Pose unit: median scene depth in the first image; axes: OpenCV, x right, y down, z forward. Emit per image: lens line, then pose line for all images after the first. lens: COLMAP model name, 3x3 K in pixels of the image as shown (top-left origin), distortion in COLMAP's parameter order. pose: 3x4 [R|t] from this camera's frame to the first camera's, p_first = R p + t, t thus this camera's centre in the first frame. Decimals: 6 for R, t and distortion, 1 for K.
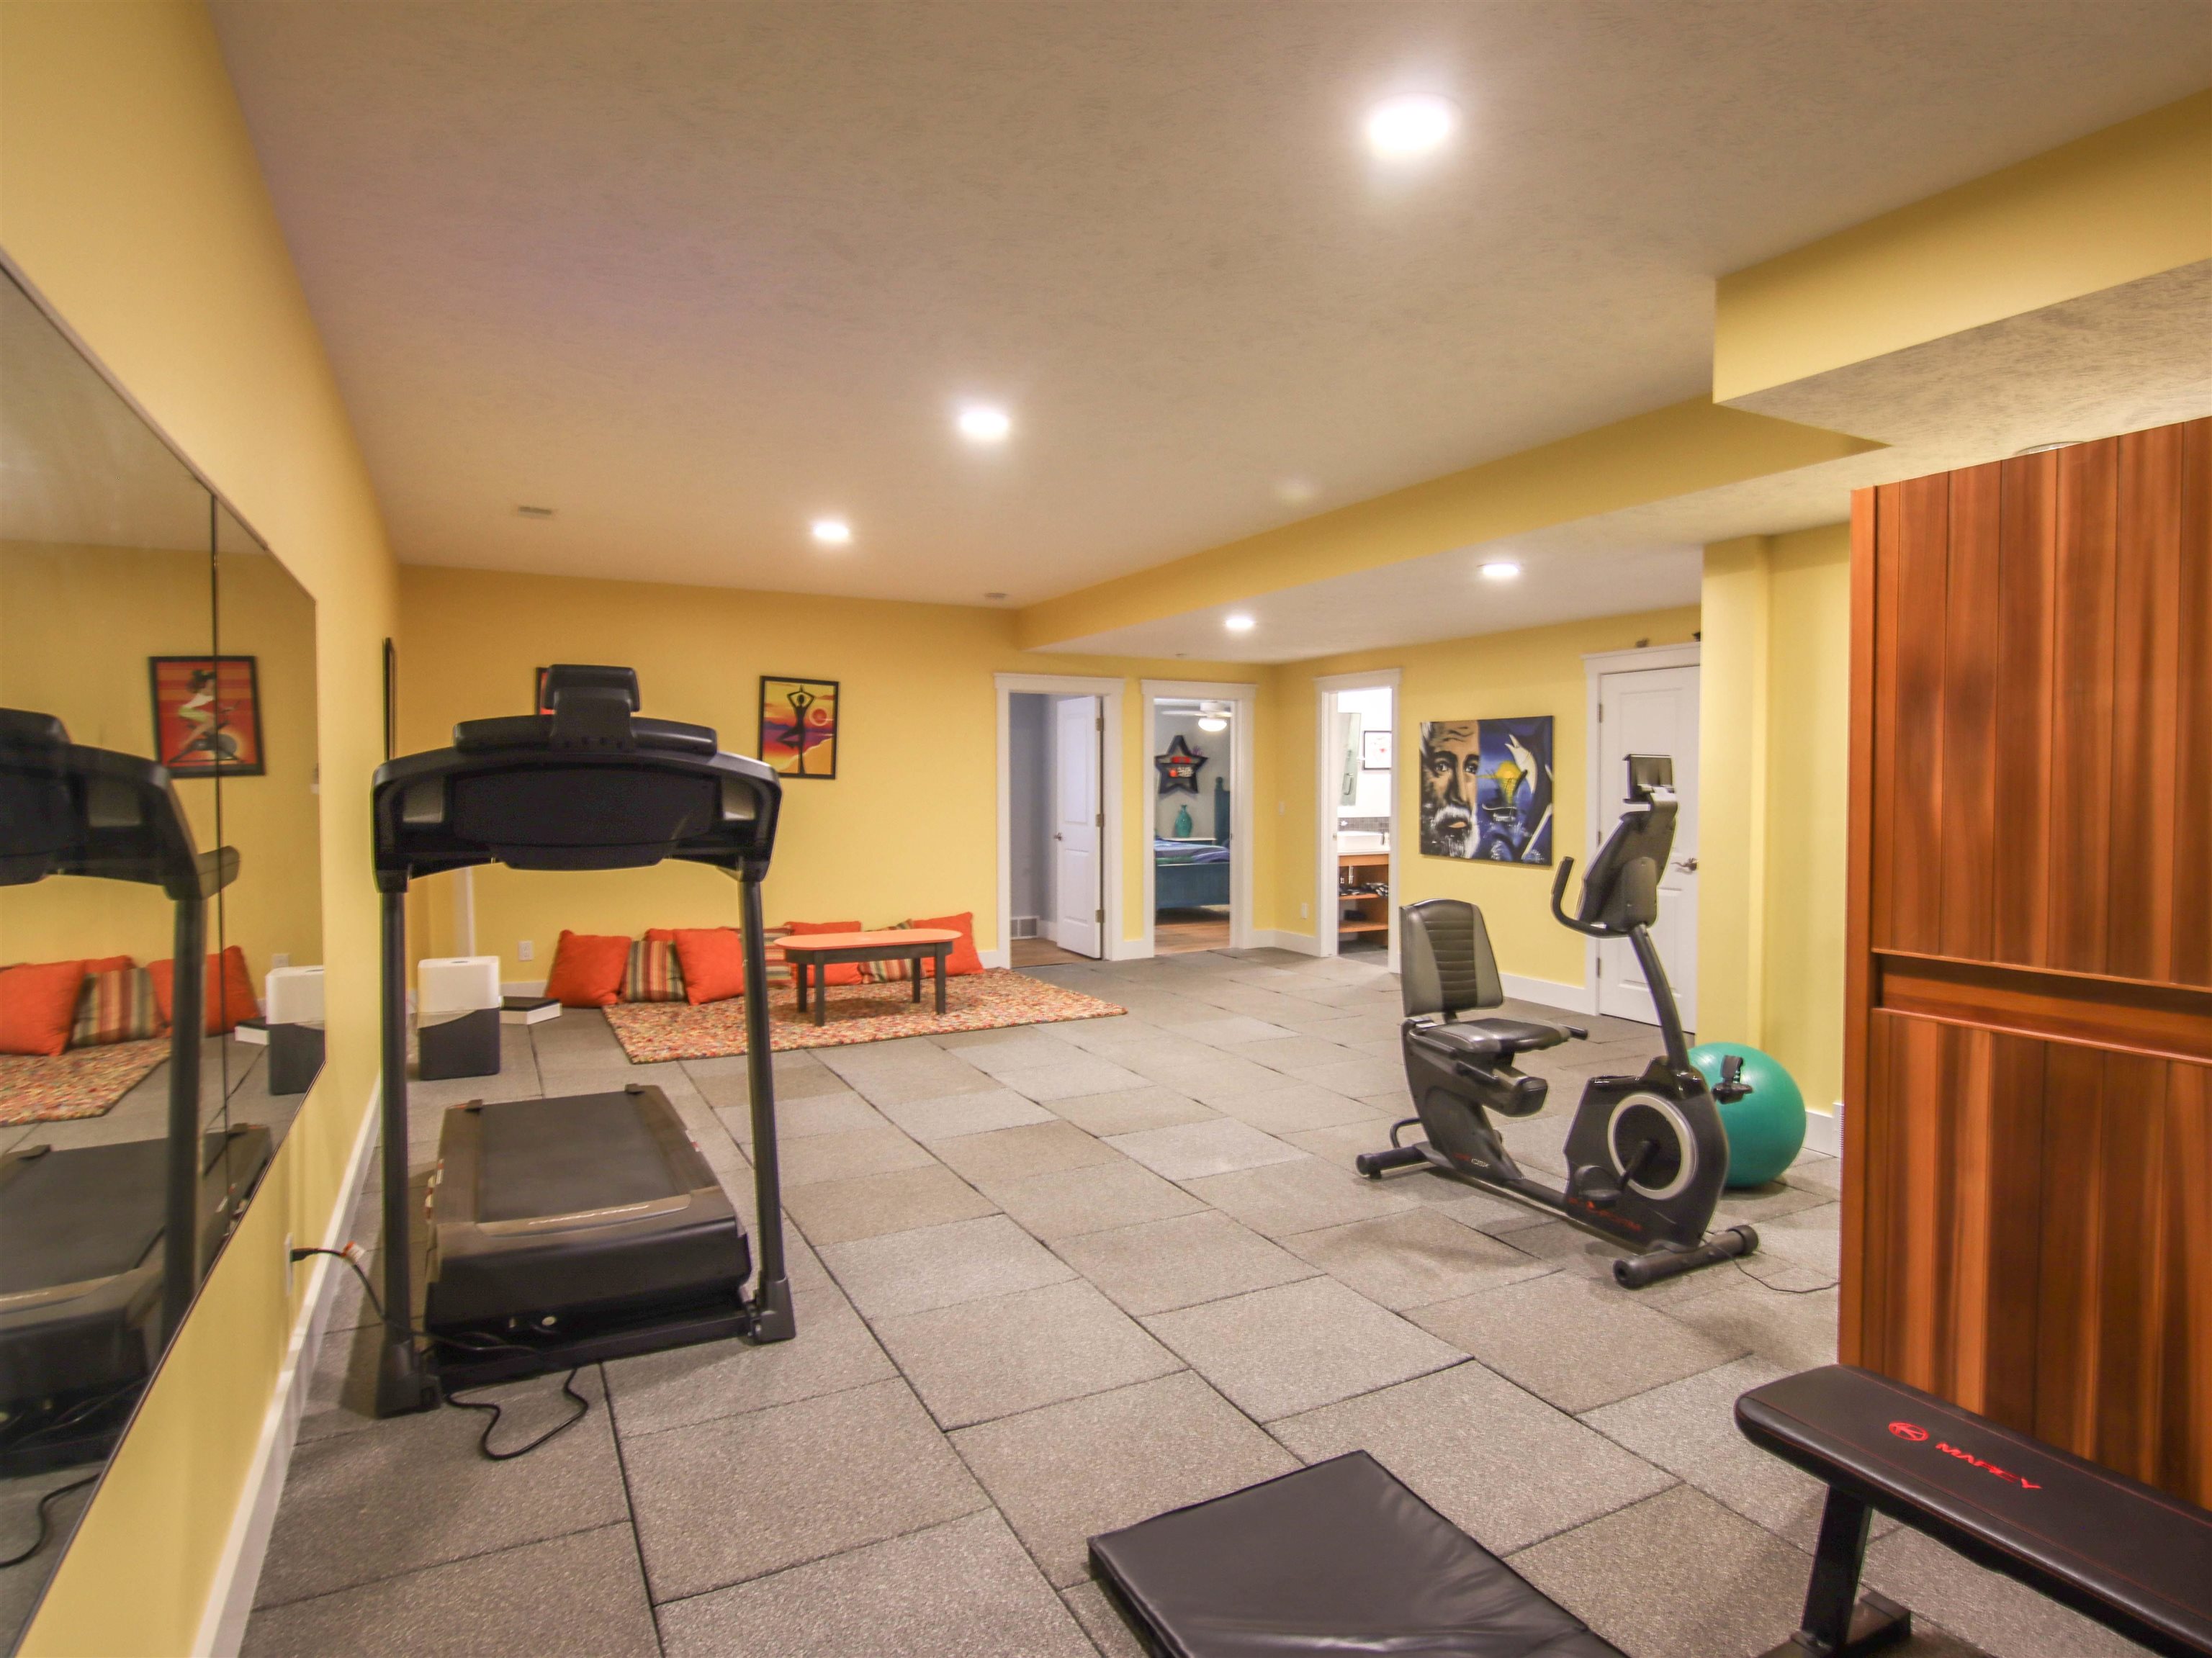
lens RADIAL K [[1321.4, 0, 1109.0], [0, 1321.4, 779.2], [0, 0, 1]] dist [-0.000558, -0.000439]
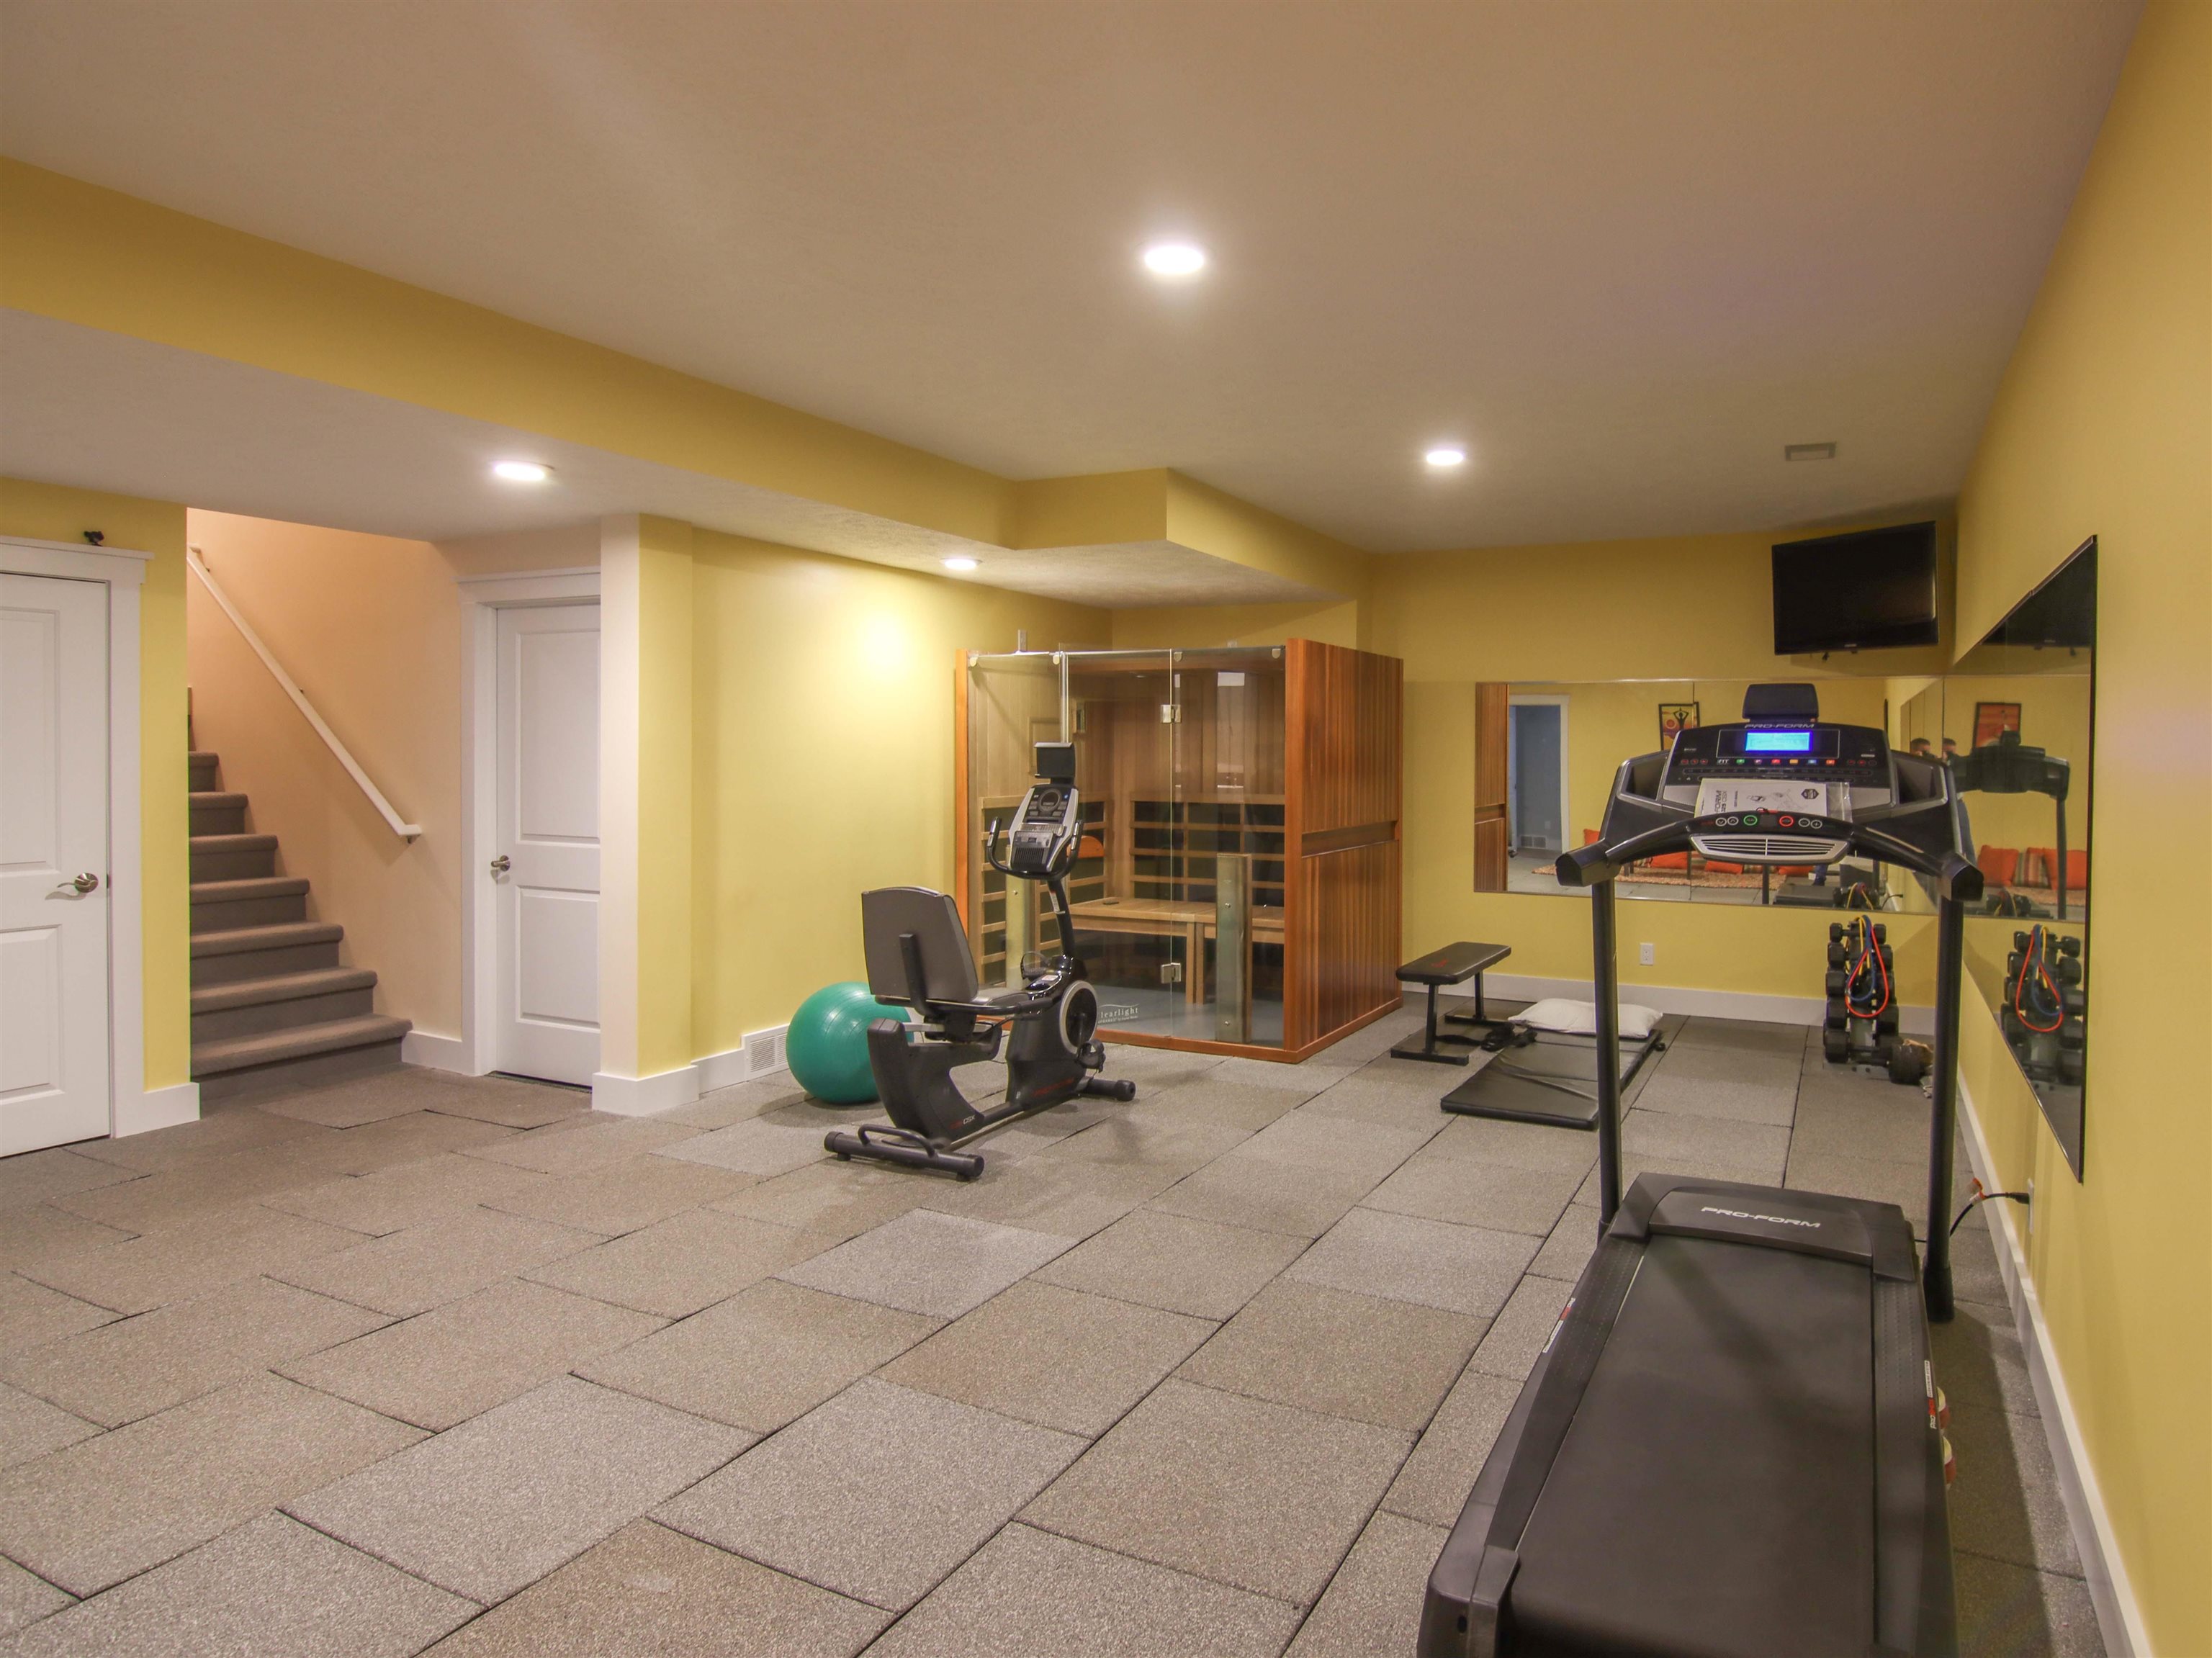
lens RADIAL K [[1321.4, 0, 1109.0], [0, 1321.4, 779.2], [0, 0, 1]] dist [-0.000558, -0.000439]
pose [[-0.570806, -0.025297, 0.820695, -0.755997], [-0.005443, 0.999620, 0.027026, -0.042948], [-0.821067, 0.010960, -0.570726, 1.608487]]
